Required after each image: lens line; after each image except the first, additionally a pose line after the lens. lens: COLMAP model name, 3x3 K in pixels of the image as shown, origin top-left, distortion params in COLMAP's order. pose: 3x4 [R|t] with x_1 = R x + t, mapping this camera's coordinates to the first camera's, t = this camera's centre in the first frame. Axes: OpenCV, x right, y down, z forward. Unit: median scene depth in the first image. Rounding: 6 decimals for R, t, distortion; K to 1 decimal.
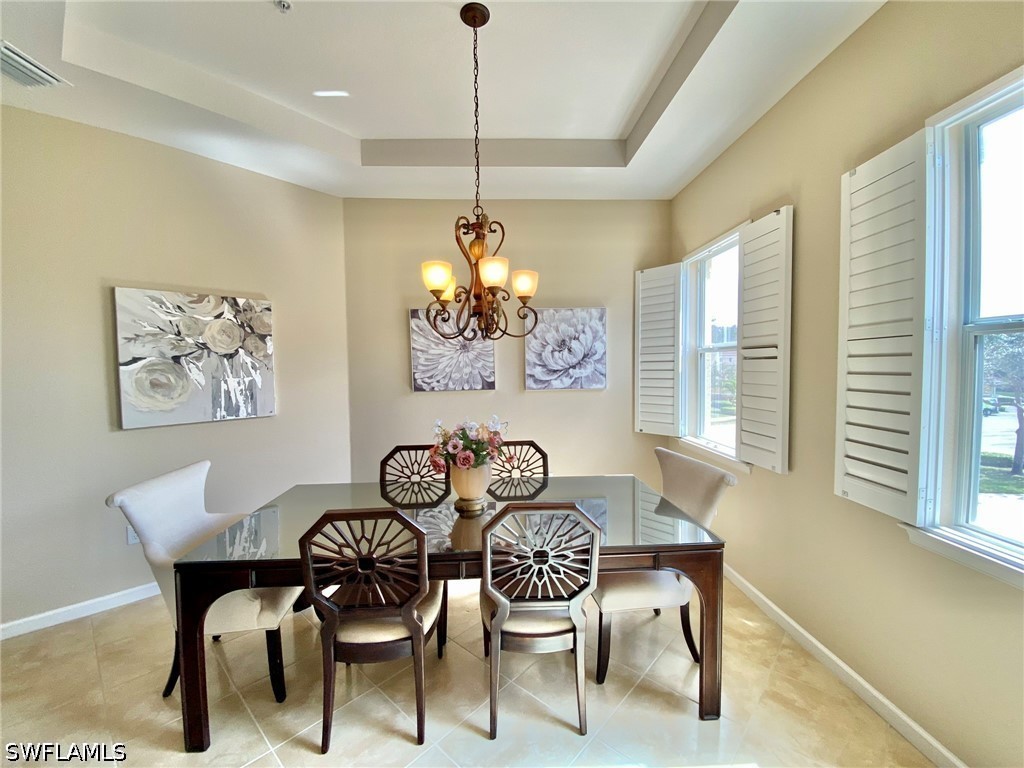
lens RADIAL K [[408.4, 0, 509.6], [0, 408.4, 385.0], [0, 0, 1]] dist [0.009622, -0.018469]
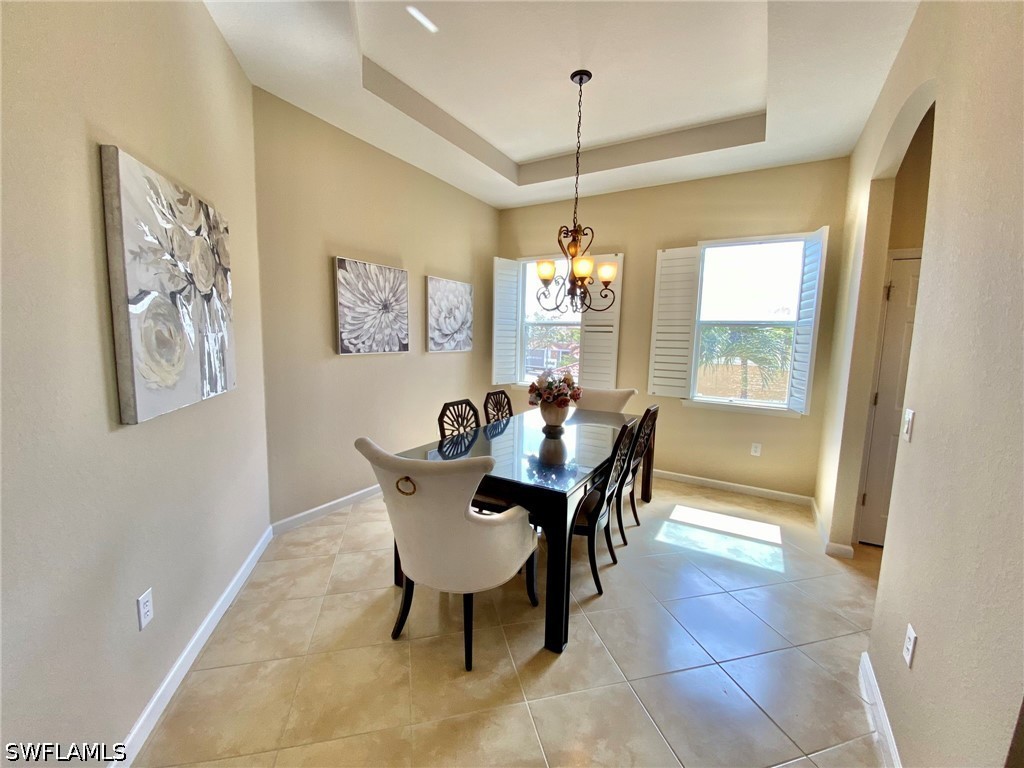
lens RADIAL K [[420.1, 0, 511.1], [0, 420.1, 387.2], [0, 0, 1]] dist [0.025420, -0.020393]
pose [[0.550639, -0.074402, 0.831421, -0.796217], [0.003053, 0.996193, 0.087125, 0.009728], [-0.834738, -0.045436, 0.548770, 0.191151]]
